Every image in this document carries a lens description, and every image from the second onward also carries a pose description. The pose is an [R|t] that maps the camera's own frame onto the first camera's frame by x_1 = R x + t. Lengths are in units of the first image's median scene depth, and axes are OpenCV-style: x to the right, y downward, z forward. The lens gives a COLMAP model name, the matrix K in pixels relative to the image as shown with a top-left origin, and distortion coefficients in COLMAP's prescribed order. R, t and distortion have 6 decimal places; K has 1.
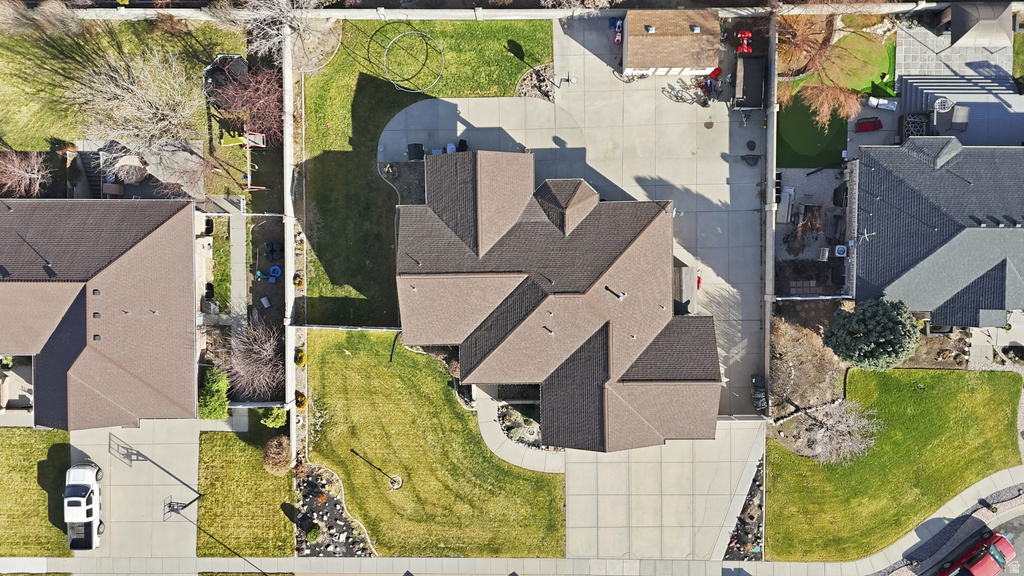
lens RADIAL K [[747.6, 0, 512.0], [0, 747.6, 288.0], [0, 0, 1]] dist [0.096608, -0.096861]
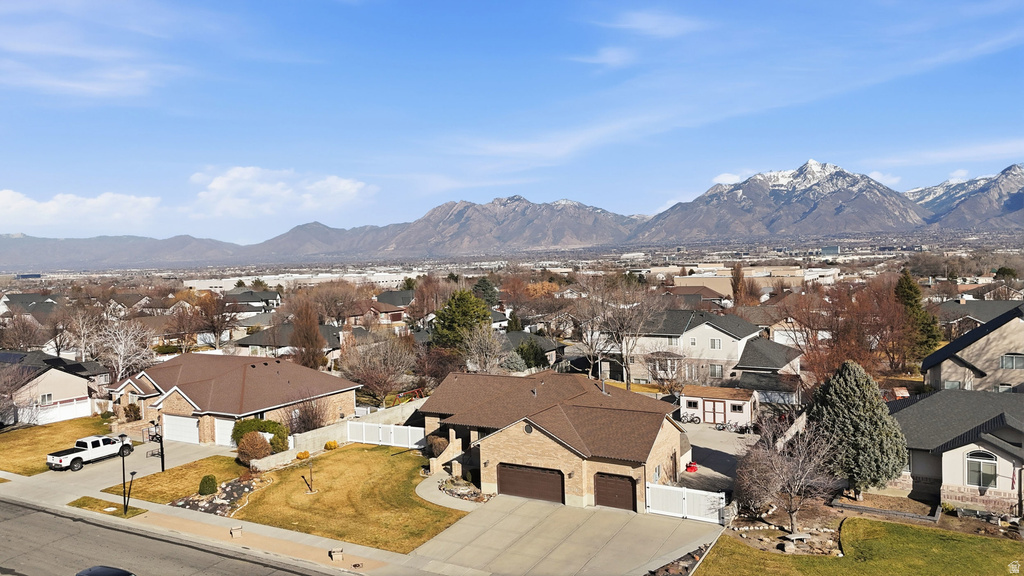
lens RADIAL K [[747.6, 0, 512.0], [0, 747.6, 288.0], [0, 0, 1]] dist [0.096608, -0.096861]
pose [[0.865405, 0.012752, -0.500911, 0.521729], [-0.501054, 0.013081, -0.865317, 0.935718], [-0.004482, 0.999833, 0.017710, 0.733349]]
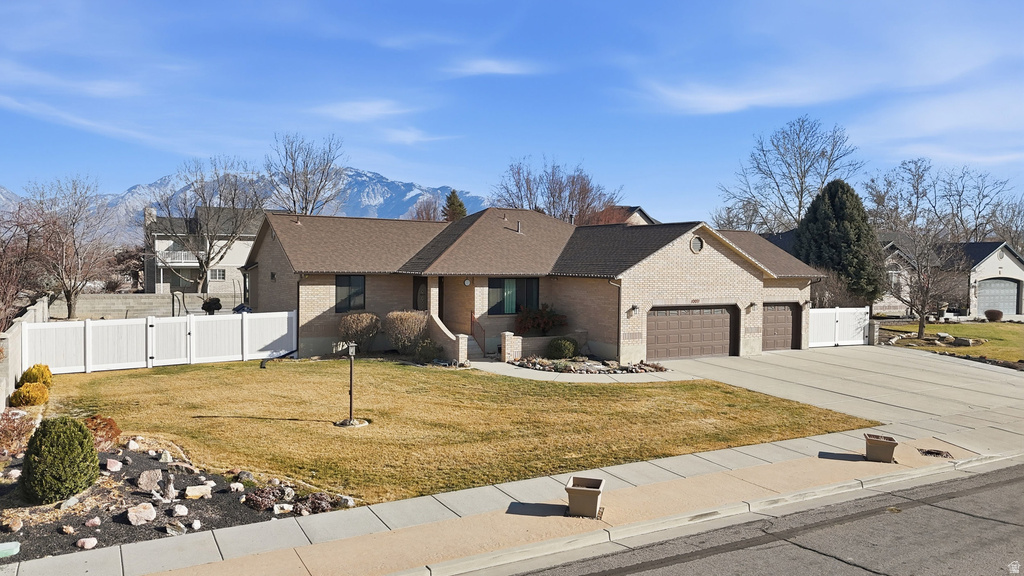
lens RADIAL K [[747.6, 0, 512.0], [0, 747.6, 288.0], [0, 0, 1]] dist [0.096608, -0.096861]
pose [[0.870921, 0.007744, 0.491363, -0.256123], [0.491379, -0.000233, -0.870946, 0.582559], [-0.006630, 0.999970, -0.004009, 0.942230]]
